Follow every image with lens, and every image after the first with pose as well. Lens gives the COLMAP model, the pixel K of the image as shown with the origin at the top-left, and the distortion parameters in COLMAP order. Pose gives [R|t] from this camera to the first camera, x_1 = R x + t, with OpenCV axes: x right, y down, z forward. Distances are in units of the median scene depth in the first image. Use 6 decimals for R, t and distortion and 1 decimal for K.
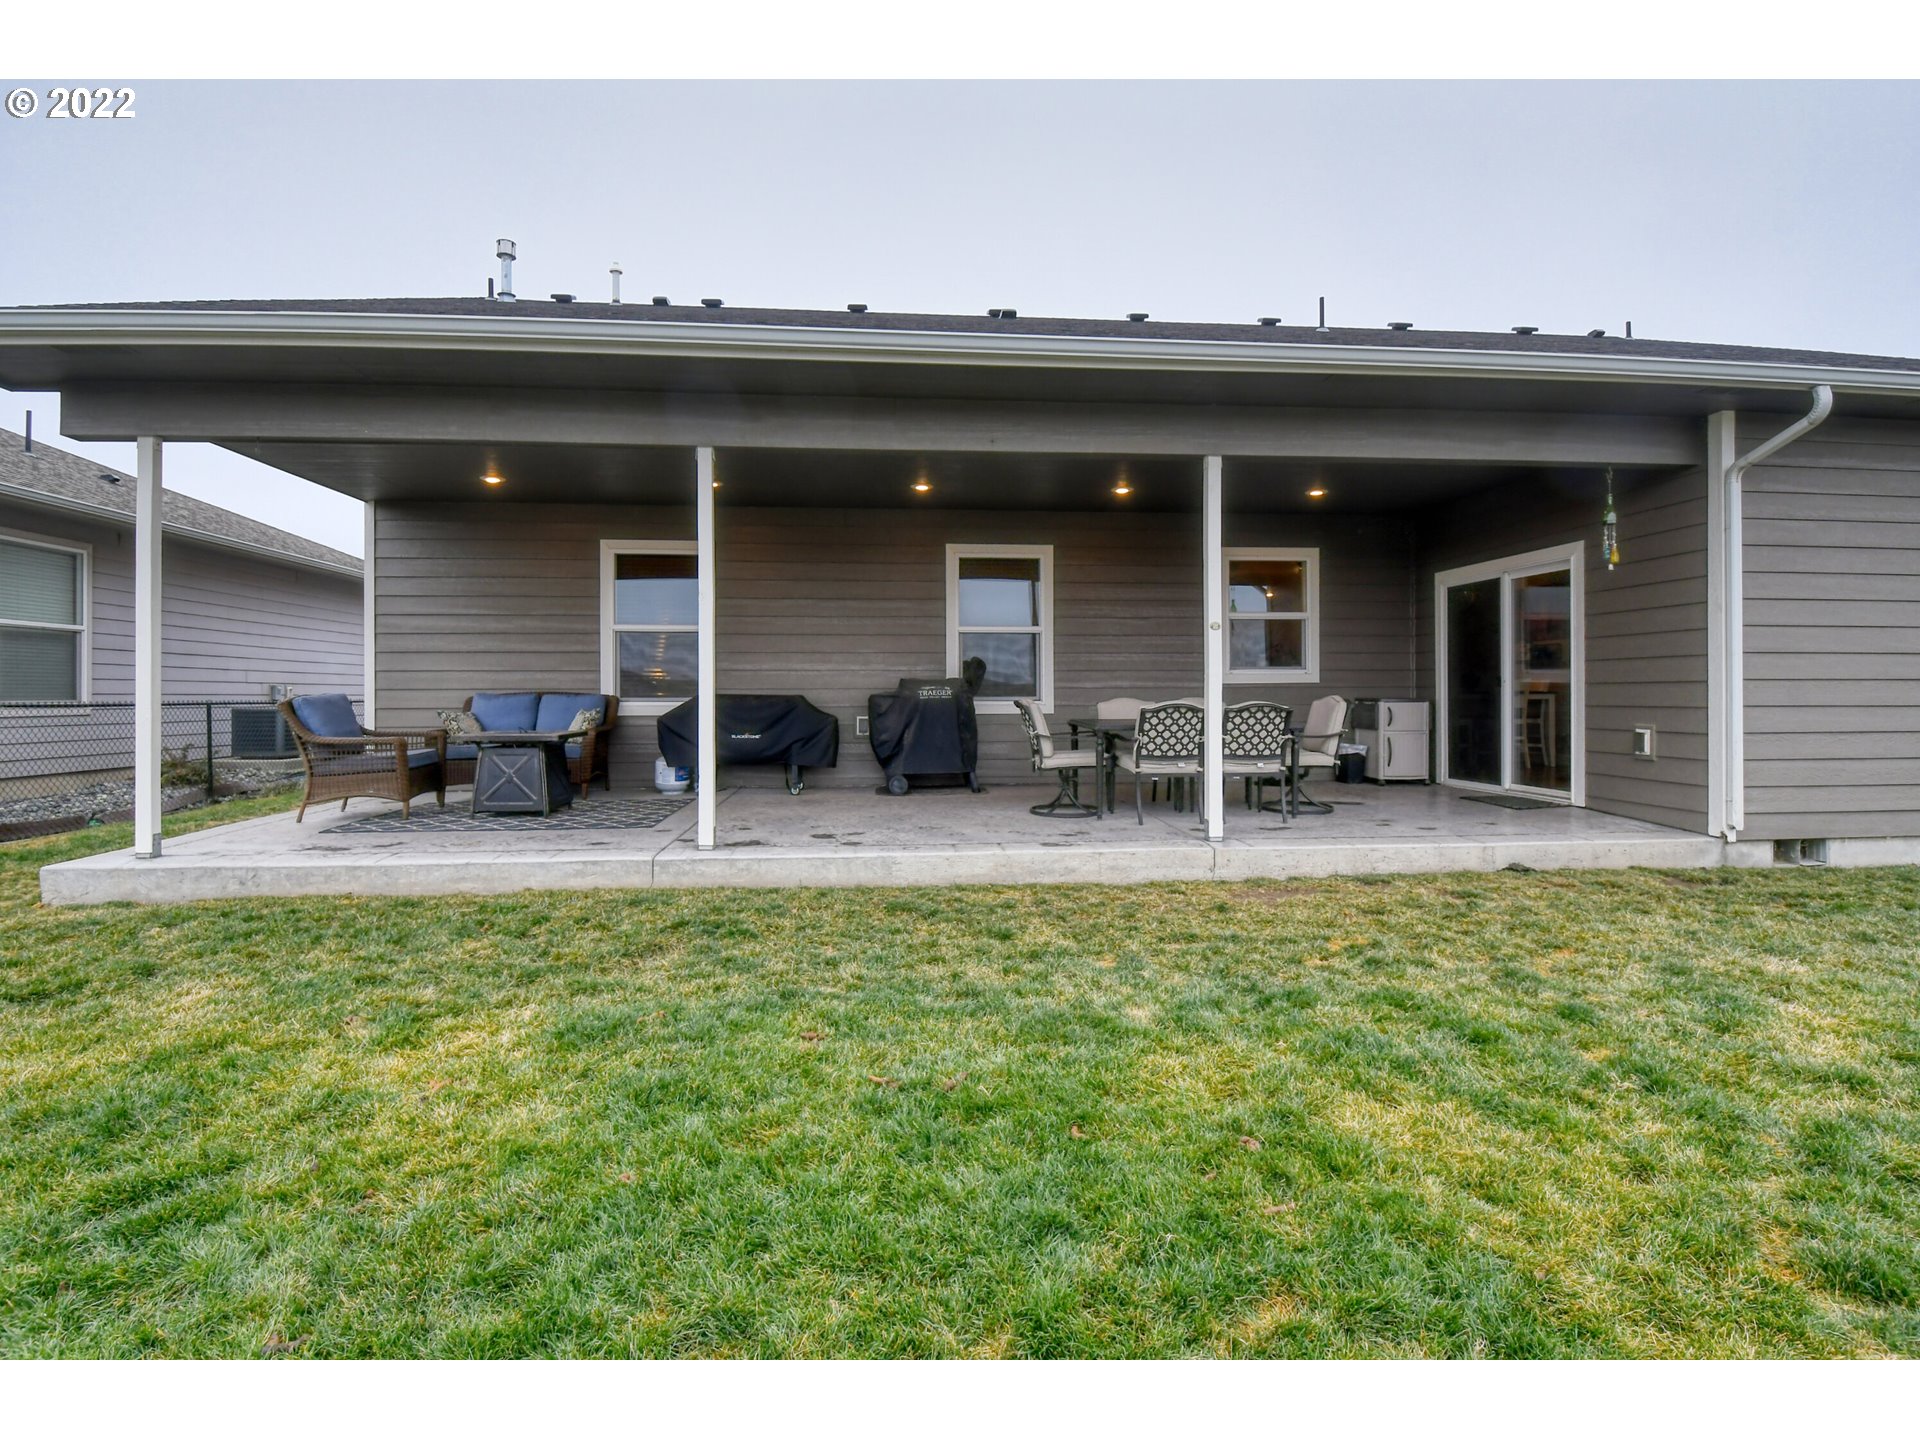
lens RADIAL K [[947.7, 0, 976.5], [0, 947.7, 729.3], [0, 0, 1]] dist [-0.004038, -0.001655]
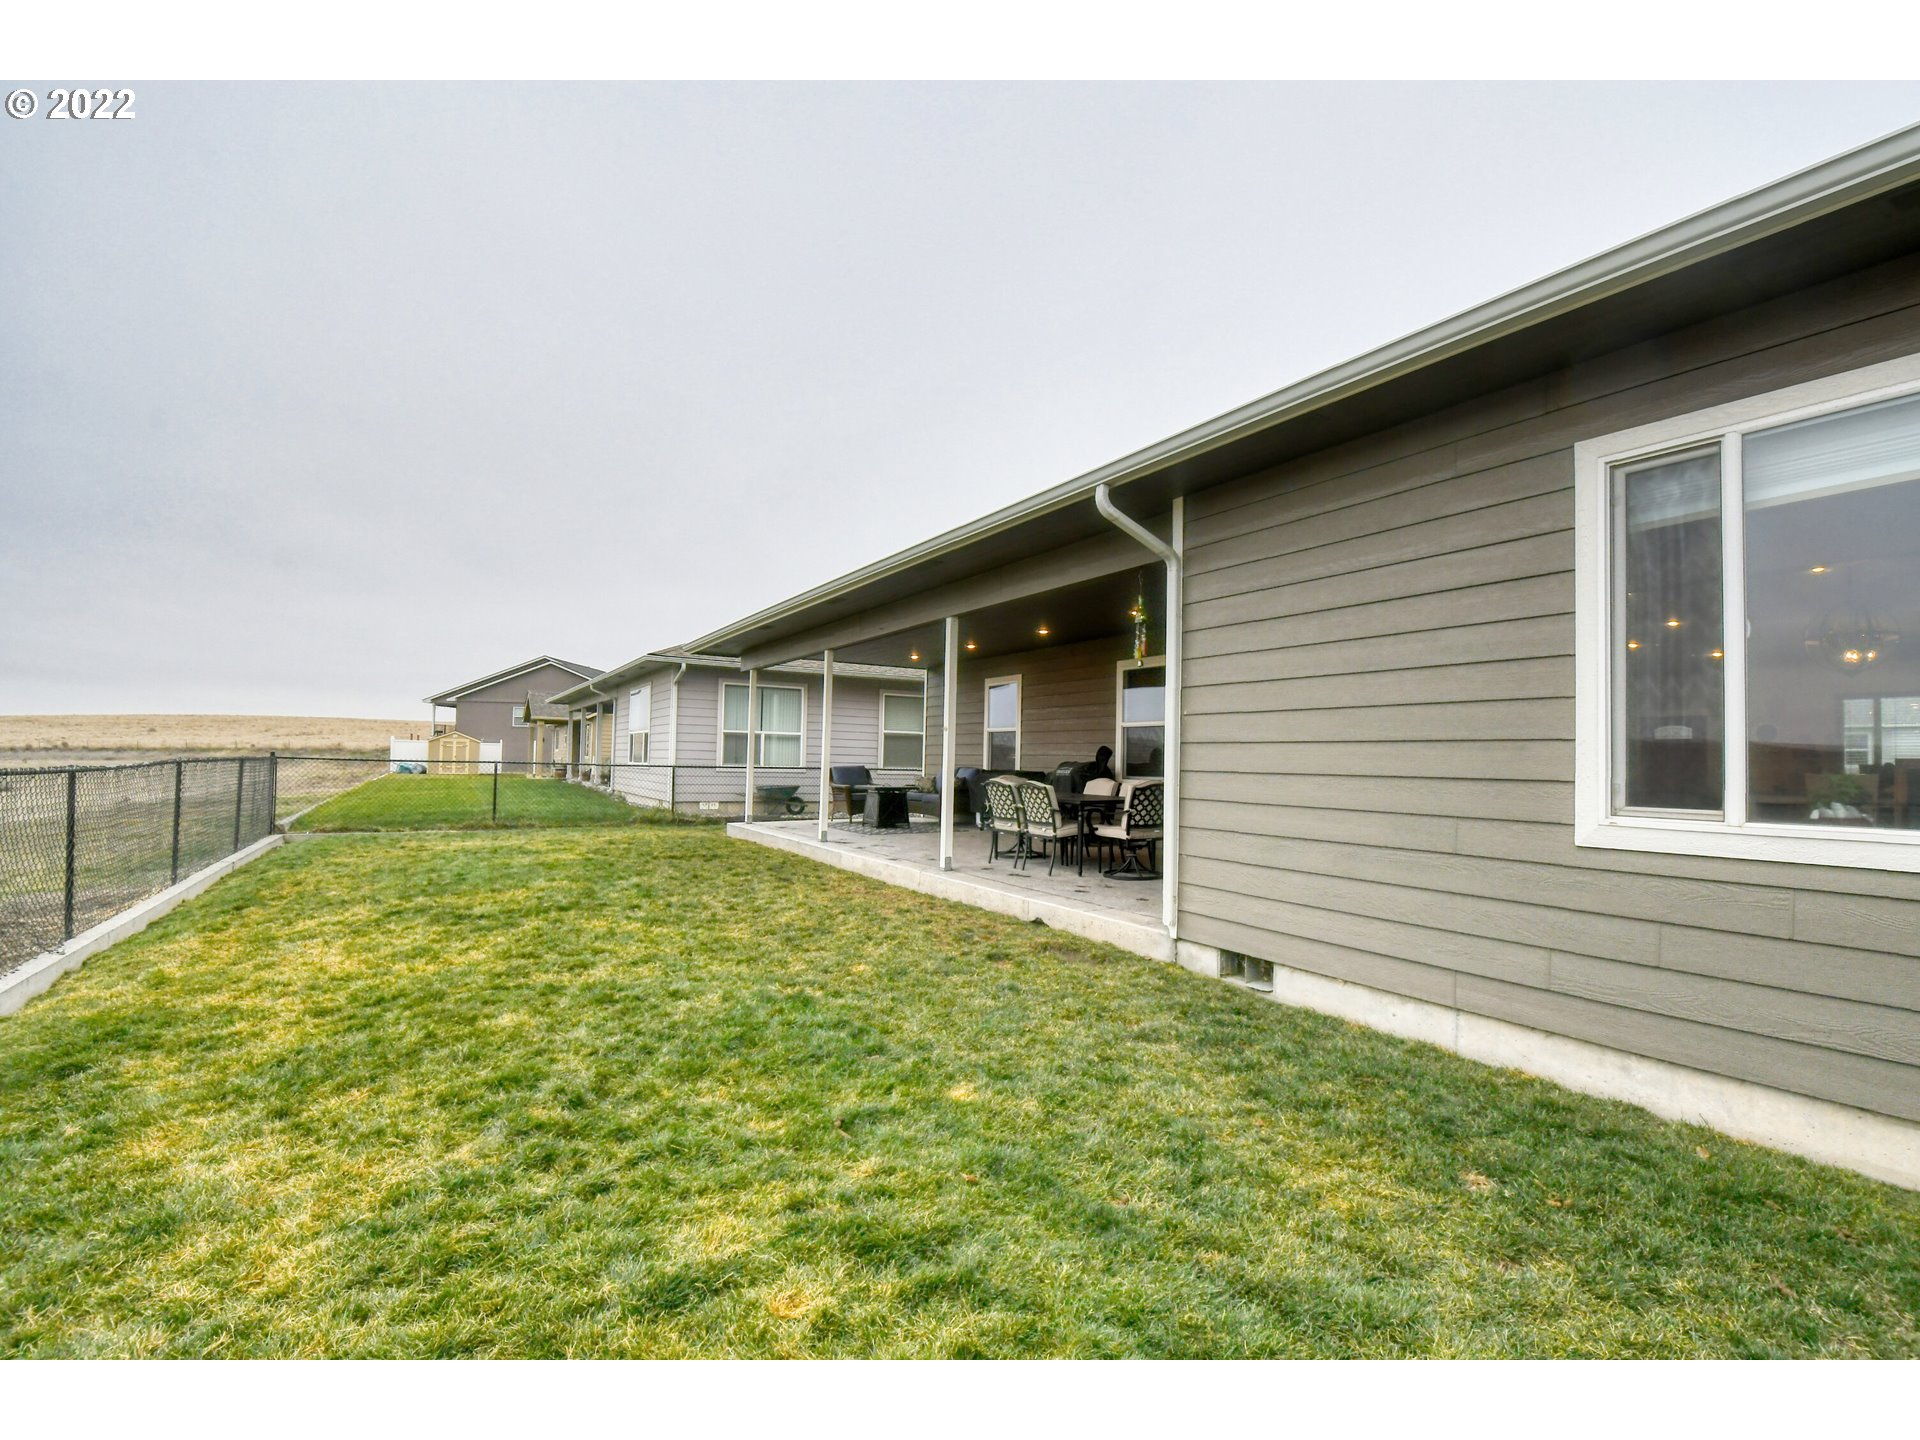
lens RADIAL K [[947.7, 0, 976.5], [0, 947.7, 729.3], [0, 0, 1]] dist [-0.004038, -0.001655]
pose [[0.401961, -0.019993, -0.915438, 1.558231], [-0.049527, 0.997823, -0.043539, -0.040880], [0.914316, 0.062840, 0.400096, 0.407554]]
